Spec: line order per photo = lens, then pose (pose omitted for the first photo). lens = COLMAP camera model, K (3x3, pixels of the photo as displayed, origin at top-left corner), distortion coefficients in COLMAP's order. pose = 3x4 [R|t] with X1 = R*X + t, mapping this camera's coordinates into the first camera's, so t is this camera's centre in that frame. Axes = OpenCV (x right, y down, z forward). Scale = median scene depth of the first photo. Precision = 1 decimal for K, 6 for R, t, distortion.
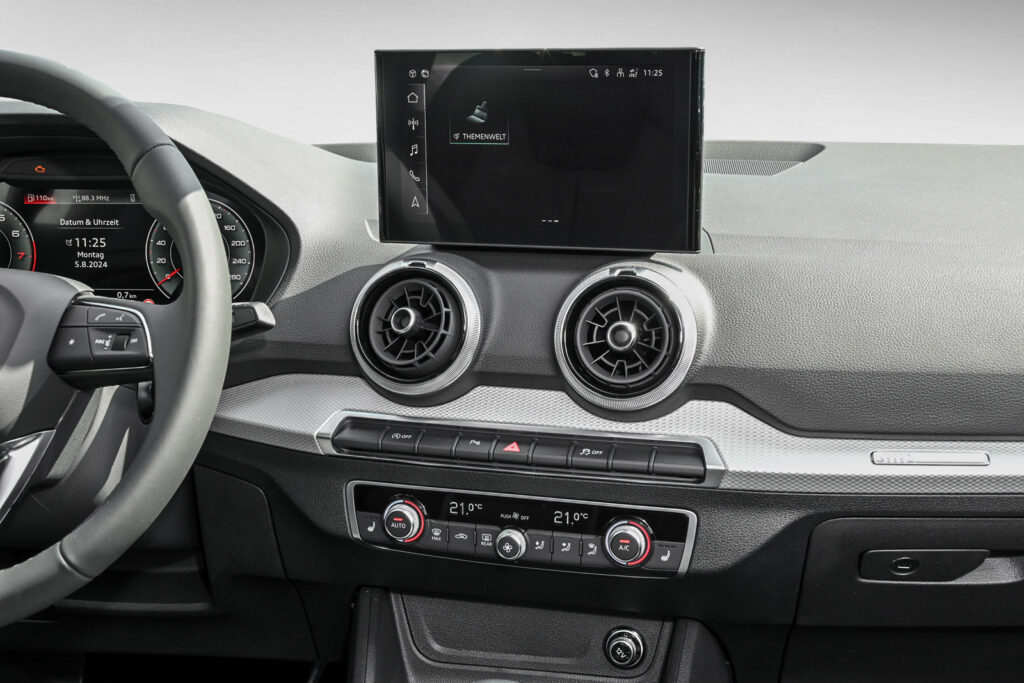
lens RADIAL K [[1269.2, 0, 512.0], [0, 1269.2, 341.5], [0, 0, 1]] dist [-0.005780, -0.031231]
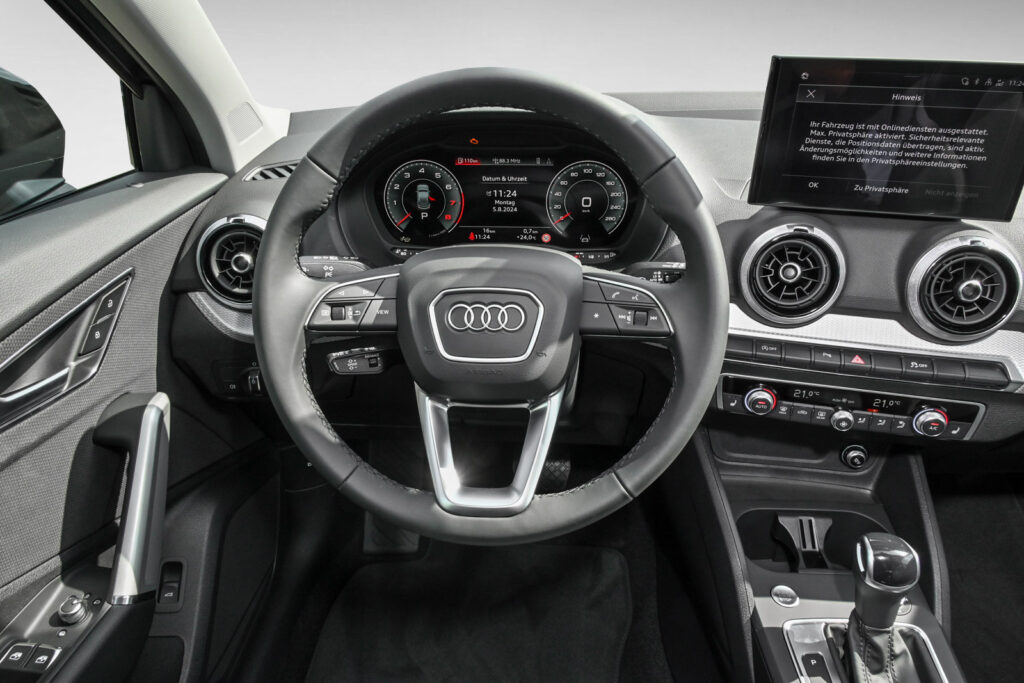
lens RADIAL K [[677.9, 0, 512.0], [0, 677.9, 341.5], [0, 0, 1]] dist [-0.004339, -0.004041]
pose [[0.999320, -0.018989, 0.031620, -0.407675], [0.009153, 0.958141, 0.286151, -0.156396], [-0.035730, -0.285667, 0.957663, 0.287719]]
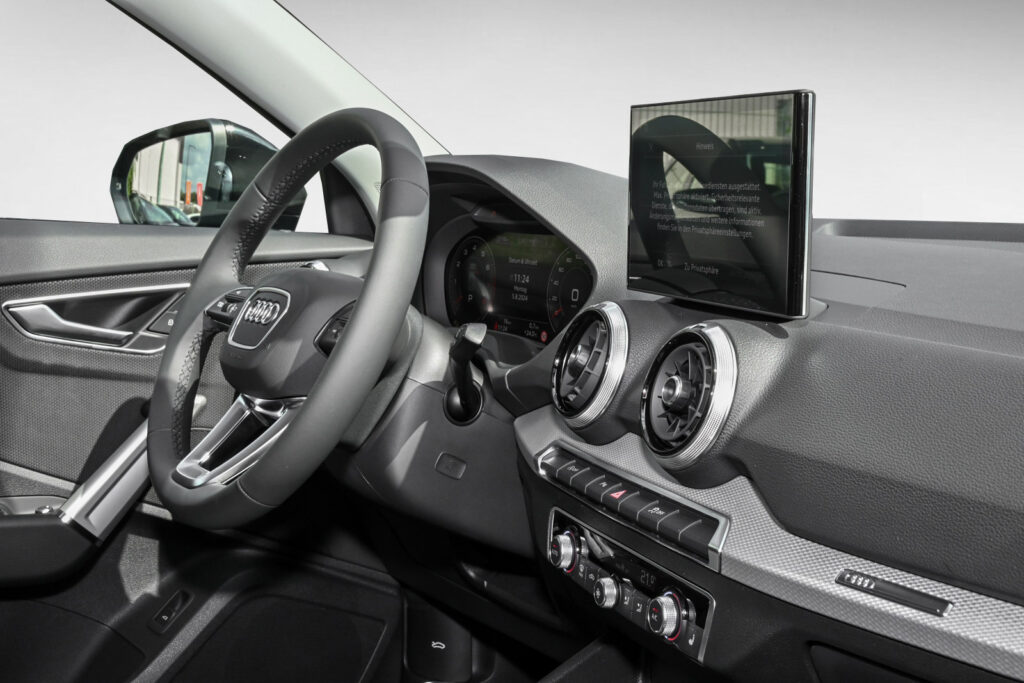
lens RADIAL K [[1404.9, 0, 512.0], [0, 1404.9, 341.5], [0, 0, 1]] dist [-0.010733, -0.046411]
pose [[0.605092, 0.103381, -0.789415, 0.797269], [-0.180269, 0.983573, -0.009370, -0.008702], [0.775478, 0.147977, 0.613788, 0.243345]]
